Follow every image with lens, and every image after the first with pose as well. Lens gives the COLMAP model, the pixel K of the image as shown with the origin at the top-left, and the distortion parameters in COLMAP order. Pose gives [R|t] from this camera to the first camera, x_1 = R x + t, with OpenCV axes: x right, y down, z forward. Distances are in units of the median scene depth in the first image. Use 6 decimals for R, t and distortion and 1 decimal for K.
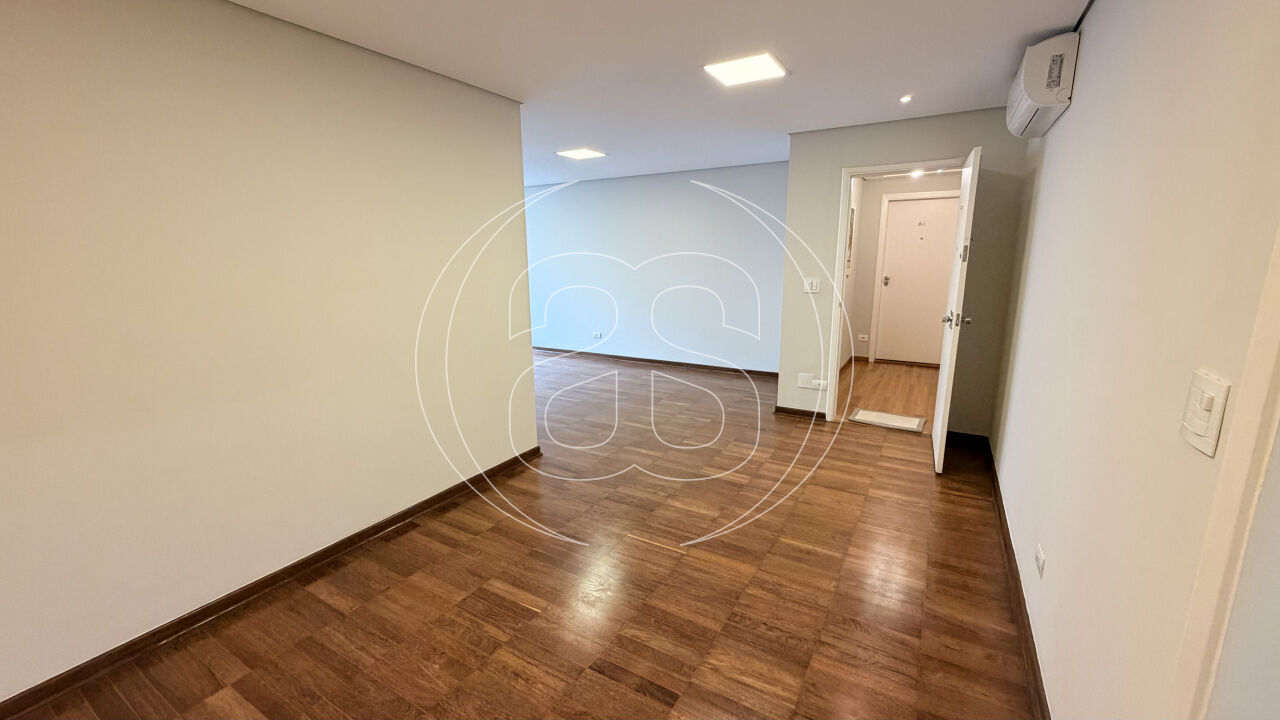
lens RADIAL K [[510.9, 0, 636.8], [0, 510.9, 361.2], [0, 0, 1]] dist [-0.000623, 0.000010]
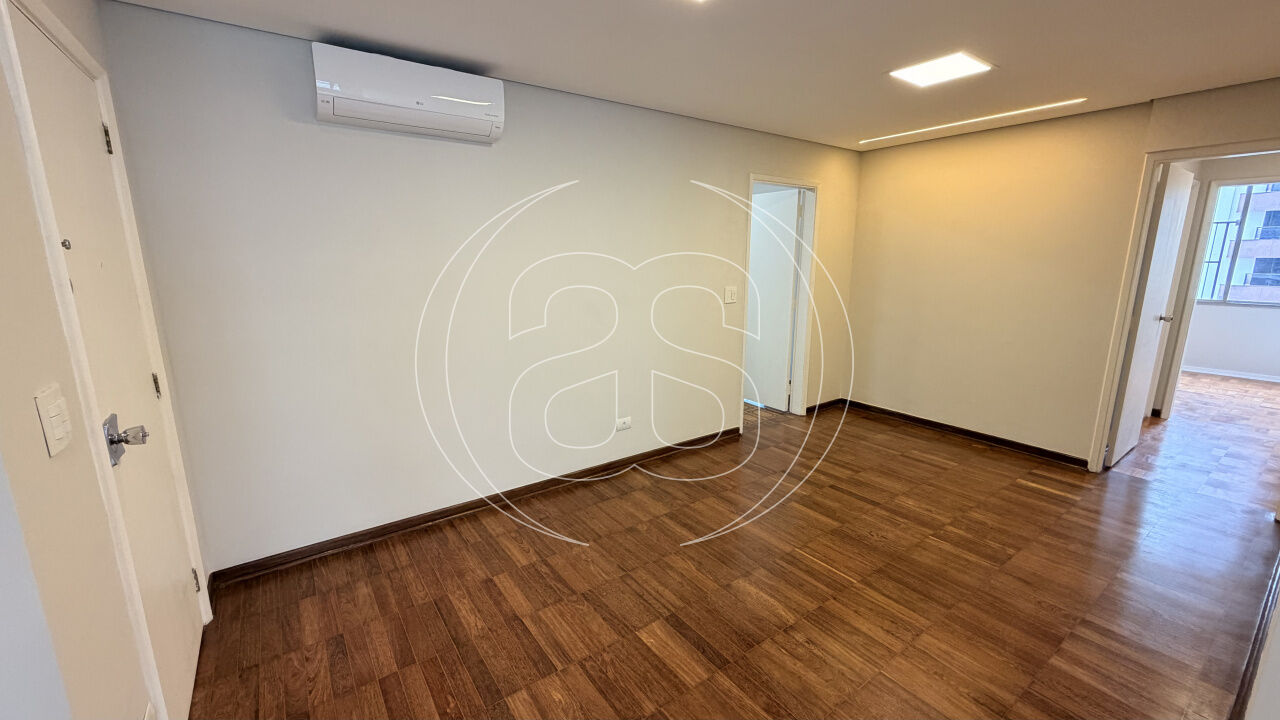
lens RADIAL K [[510.9, 0, 636.8], [0, 510.9, 361.2], [0, 0, 1]] dist [-0.000623, 0.000010]
pose [[-0.914216, -0.073304, 0.398541, 0.004426], [0.093426, 0.918878, 0.383320, -0.279299], [-0.394310, 0.387672, -0.833205, 1.275703]]
